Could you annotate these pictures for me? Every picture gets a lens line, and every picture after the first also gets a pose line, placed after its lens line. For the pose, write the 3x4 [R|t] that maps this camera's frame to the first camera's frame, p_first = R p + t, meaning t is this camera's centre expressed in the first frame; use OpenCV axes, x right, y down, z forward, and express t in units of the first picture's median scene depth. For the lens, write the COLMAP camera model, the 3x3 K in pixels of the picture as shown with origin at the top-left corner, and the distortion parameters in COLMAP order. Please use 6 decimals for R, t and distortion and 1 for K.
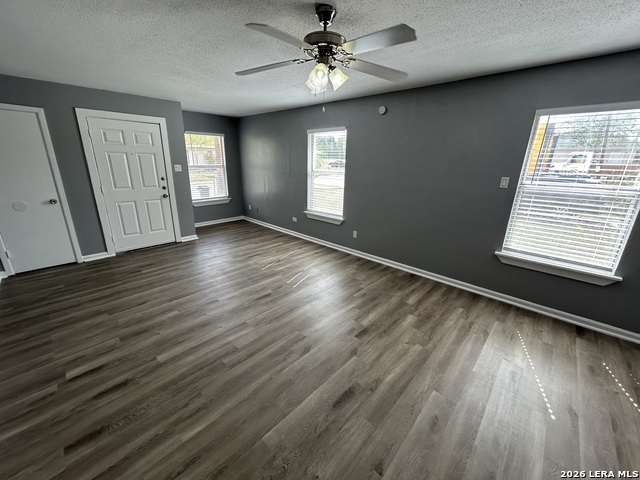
lens RADIAL K [[256.5, 0, 319.6], [0, 256.5, 238.6], [0, 0, 1]] dist [0.000180, 0.000523]
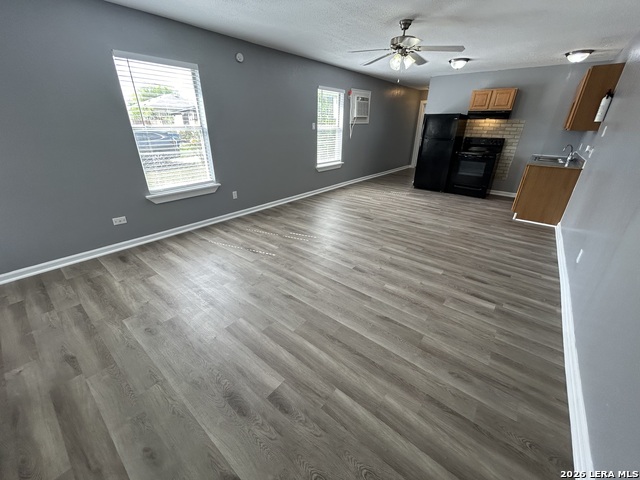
lens RADIAL K [[256.5, 0, 319.6], [0, 256.5, 238.6], [0, 0, 1]] dist [0.000180, 0.000523]
pose [[-0.066868, -0.429006, 0.900823, -1.205188], [0.281676, 0.858003, 0.429523, -0.296047], [-0.957177, 0.282461, 0.063467, 1.044017]]
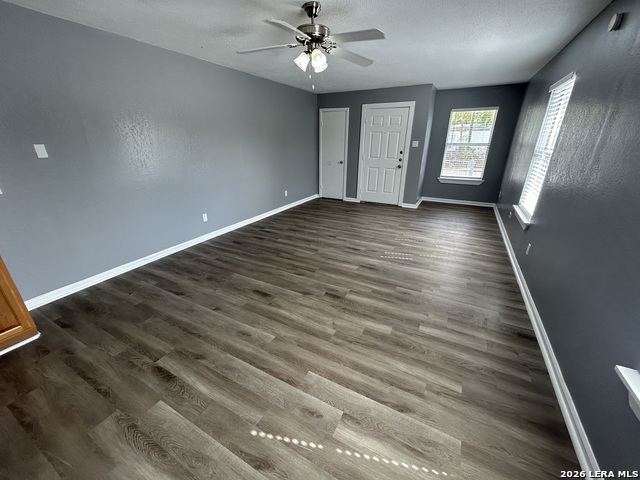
lens RADIAL K [[256.5, 0, 319.6], [0, 256.5, 238.6], [0, 0, 1]] dist [0.000180, 0.000523]
pose [[0.256043, 0.330470, -0.908423, 0.868940], [-0.277401, 0.925342, 0.258438, -0.091129], [0.926008, 0.185826, 0.328600, 0.465422]]
